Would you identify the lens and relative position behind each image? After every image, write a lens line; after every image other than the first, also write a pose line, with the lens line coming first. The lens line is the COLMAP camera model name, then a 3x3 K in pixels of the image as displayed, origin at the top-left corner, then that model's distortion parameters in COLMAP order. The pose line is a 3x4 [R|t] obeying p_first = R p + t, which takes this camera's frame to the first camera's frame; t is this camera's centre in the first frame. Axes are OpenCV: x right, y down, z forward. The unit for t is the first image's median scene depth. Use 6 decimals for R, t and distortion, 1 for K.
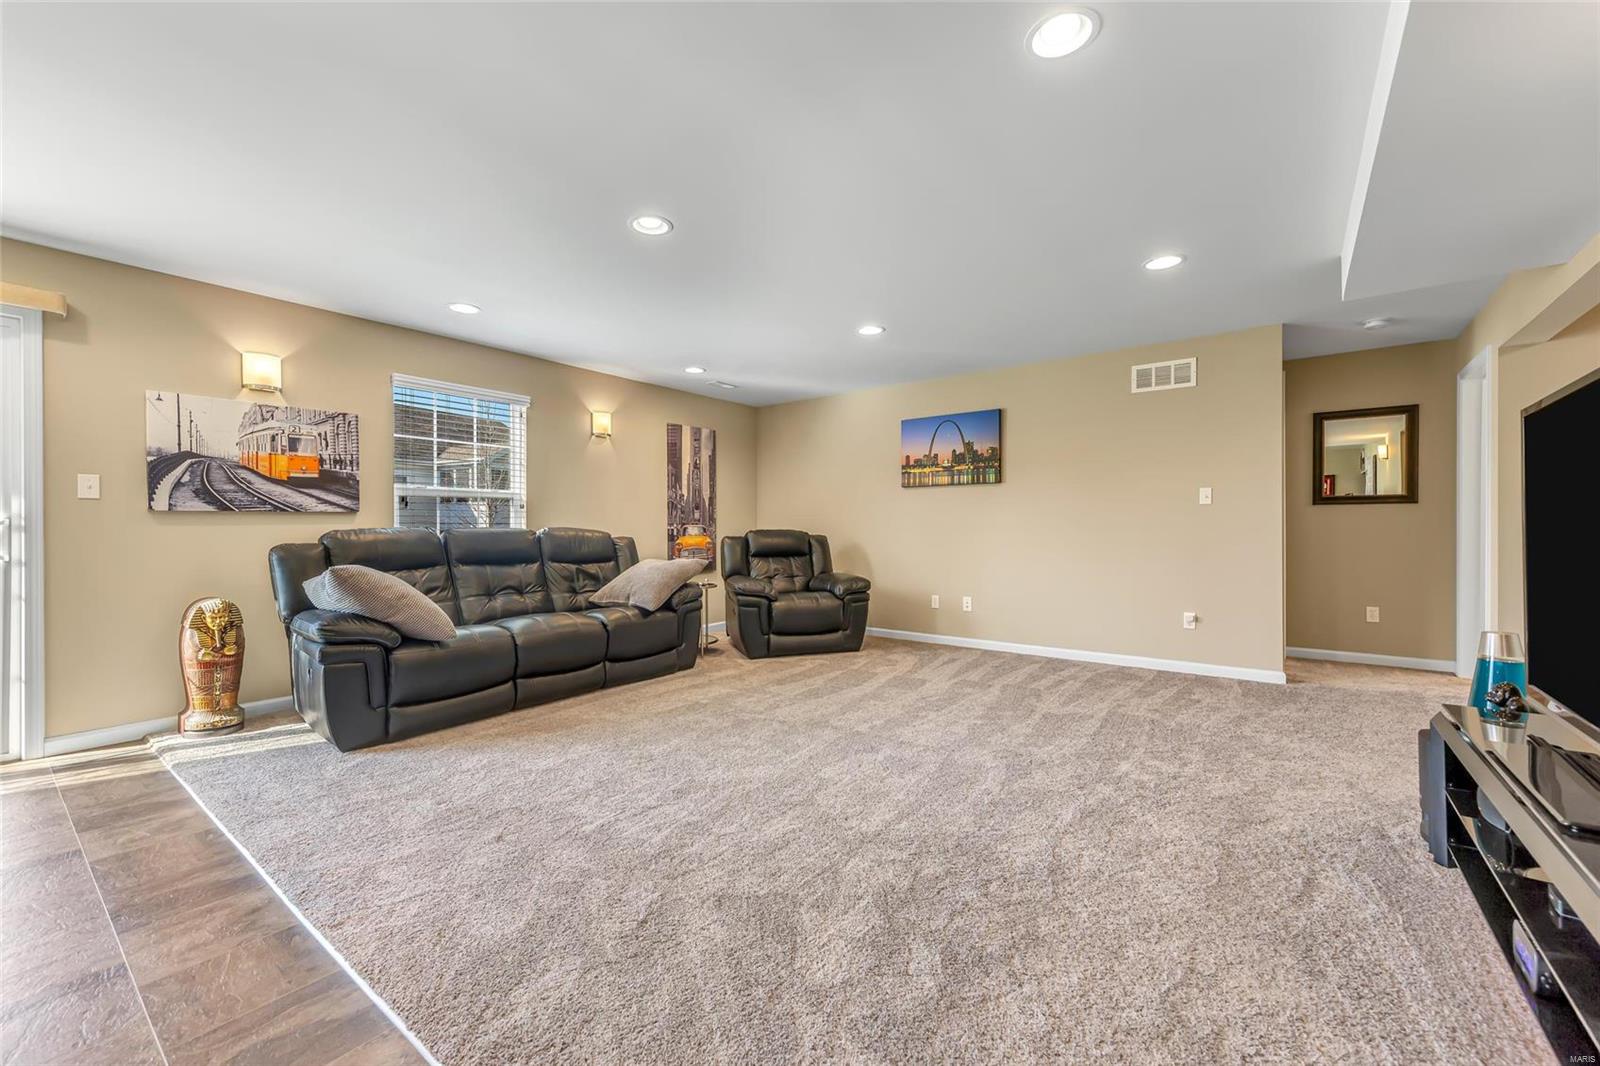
lens RADIAL K [[630.7, 0, 800.0], [0, 630.7, 533.0], [0, 0, 1]] dist [0.001729, 0.000111]
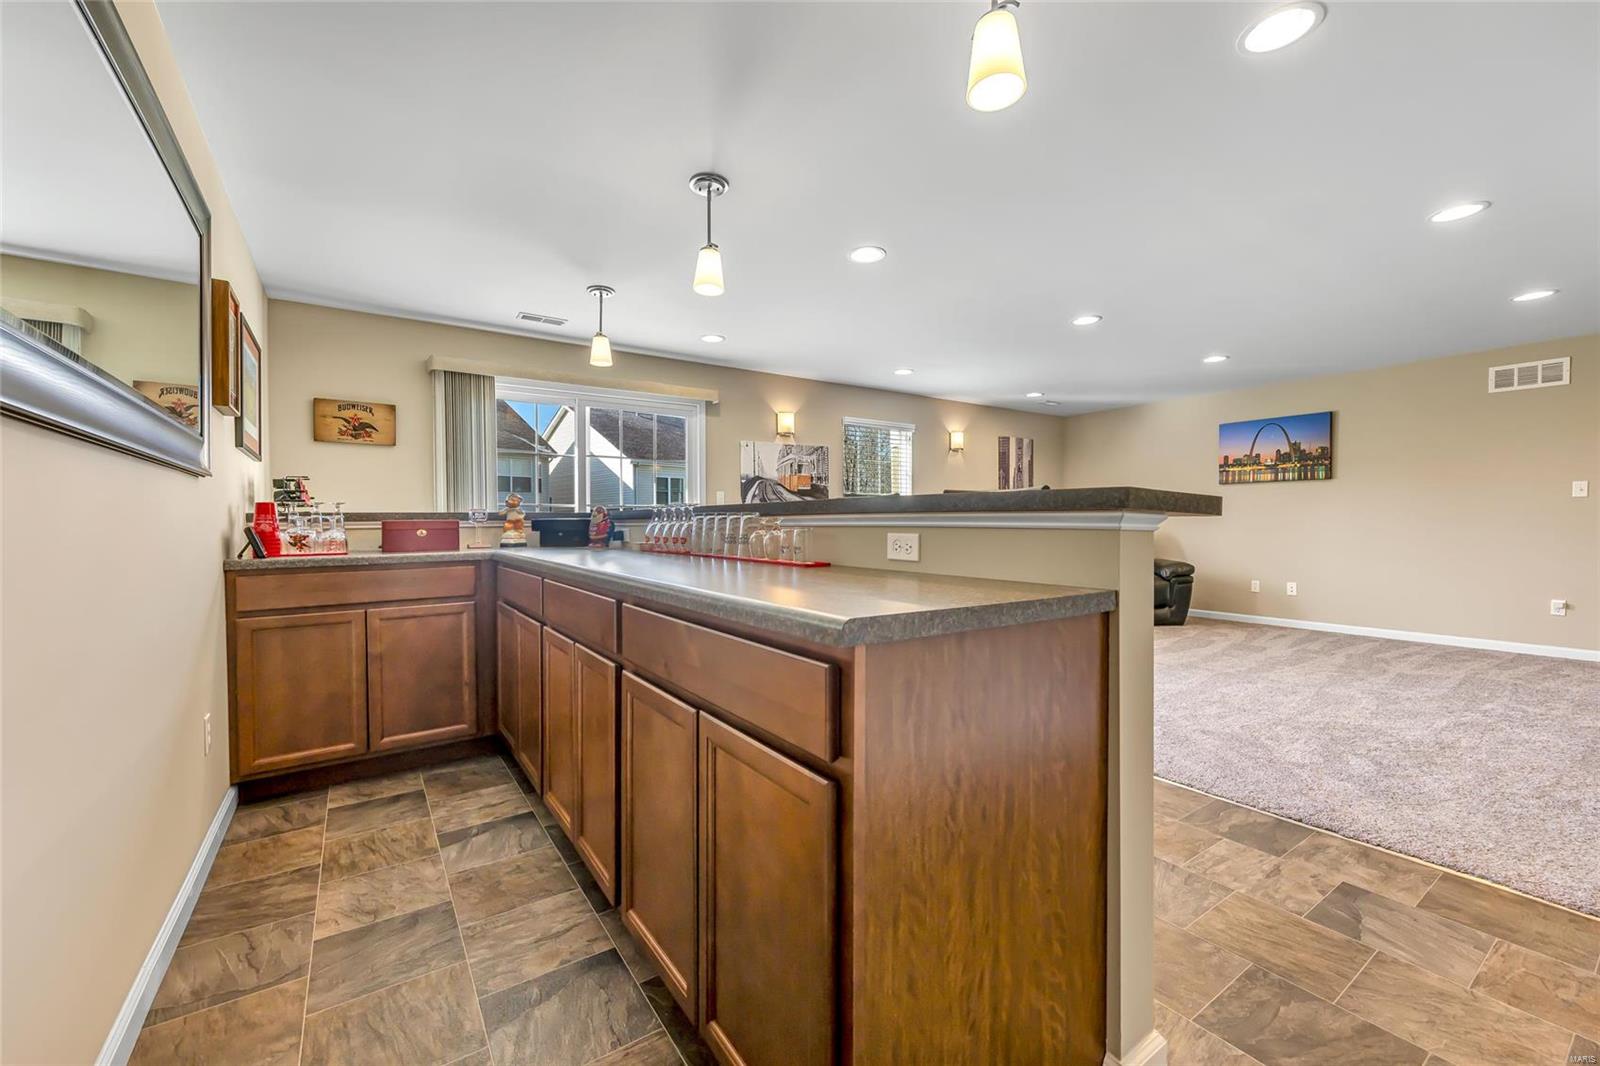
lens RADIAL K [[637.1, 0, 795.8], [0, 637.1, 533.4], [0, 0, 1]] dist [0.001878, -0.000062]
pose [[0.948971, 0.002593, -0.315352, -0.217017], [0.001101, 0.999933, 0.011536, 0.001665], [0.315361, -0.011295, 0.948905, -0.350995]]
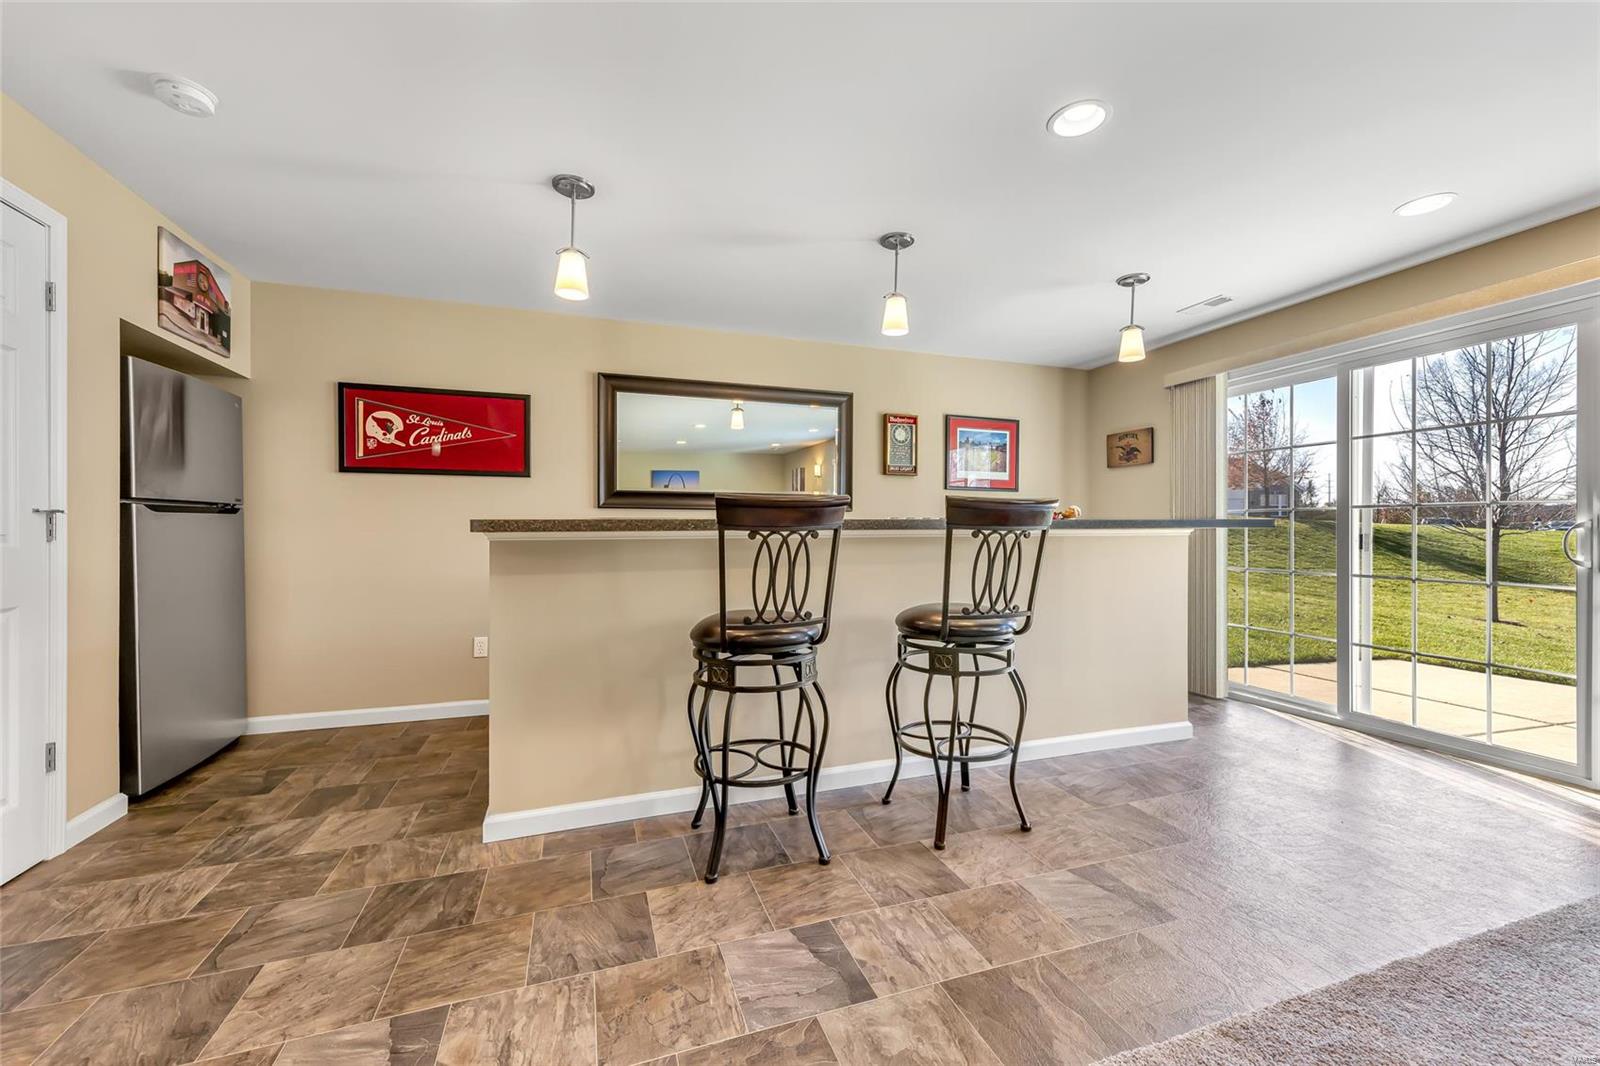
lens RADIAL K [[638.4, 0, 804.8], [0, 638.4, 535.2], [0, 0, 1]] dist [0.003502, 0.000187]
pose [[-0.547616, 0.006606, -0.836704, 0.071637], [-0.003043, 0.999947, 0.009886, -0.004417], [0.836724, 0.007959, -0.547567, 0.312657]]
